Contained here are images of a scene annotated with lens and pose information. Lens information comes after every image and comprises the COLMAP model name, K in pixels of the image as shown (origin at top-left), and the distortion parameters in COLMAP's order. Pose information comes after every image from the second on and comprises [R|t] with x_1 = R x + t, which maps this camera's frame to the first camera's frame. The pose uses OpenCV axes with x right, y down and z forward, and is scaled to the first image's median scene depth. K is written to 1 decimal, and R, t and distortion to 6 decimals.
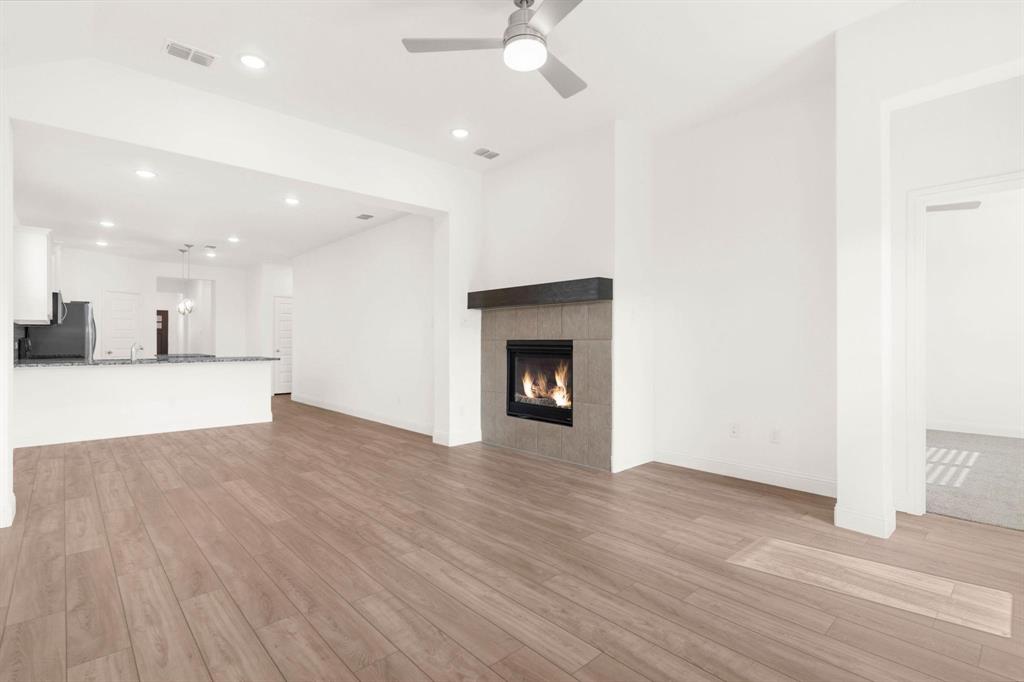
lens RADIAL K [[487.2, 0, 511.9], [0, 487.2, 340.2], [0, 0, 1]] dist [0.003898, -0.000042]
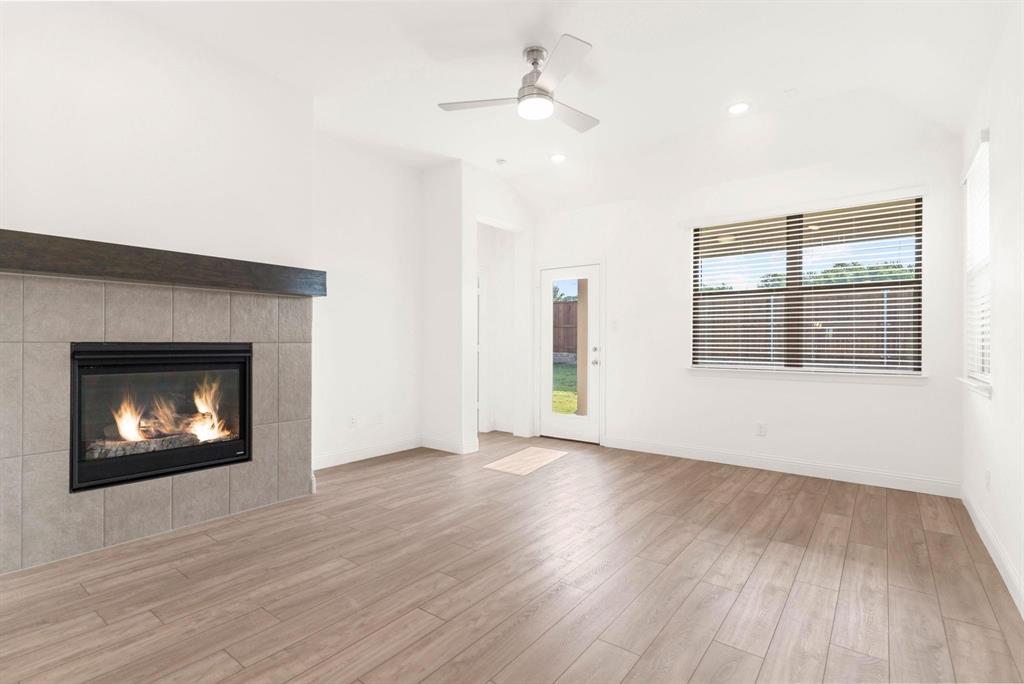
lens RADIAL K [[487.2, 0, 513.1], [0, 487.2, 341.5], [0, 0, 1]] dist [0.003898, -0.000042]
pose [[-0.179726, 0.005342, 0.983702, -0.694149], [-0.005138, 0.999967, -0.006369, -0.000021], [-0.983703, -0.006199, -0.179692, 0.763798]]
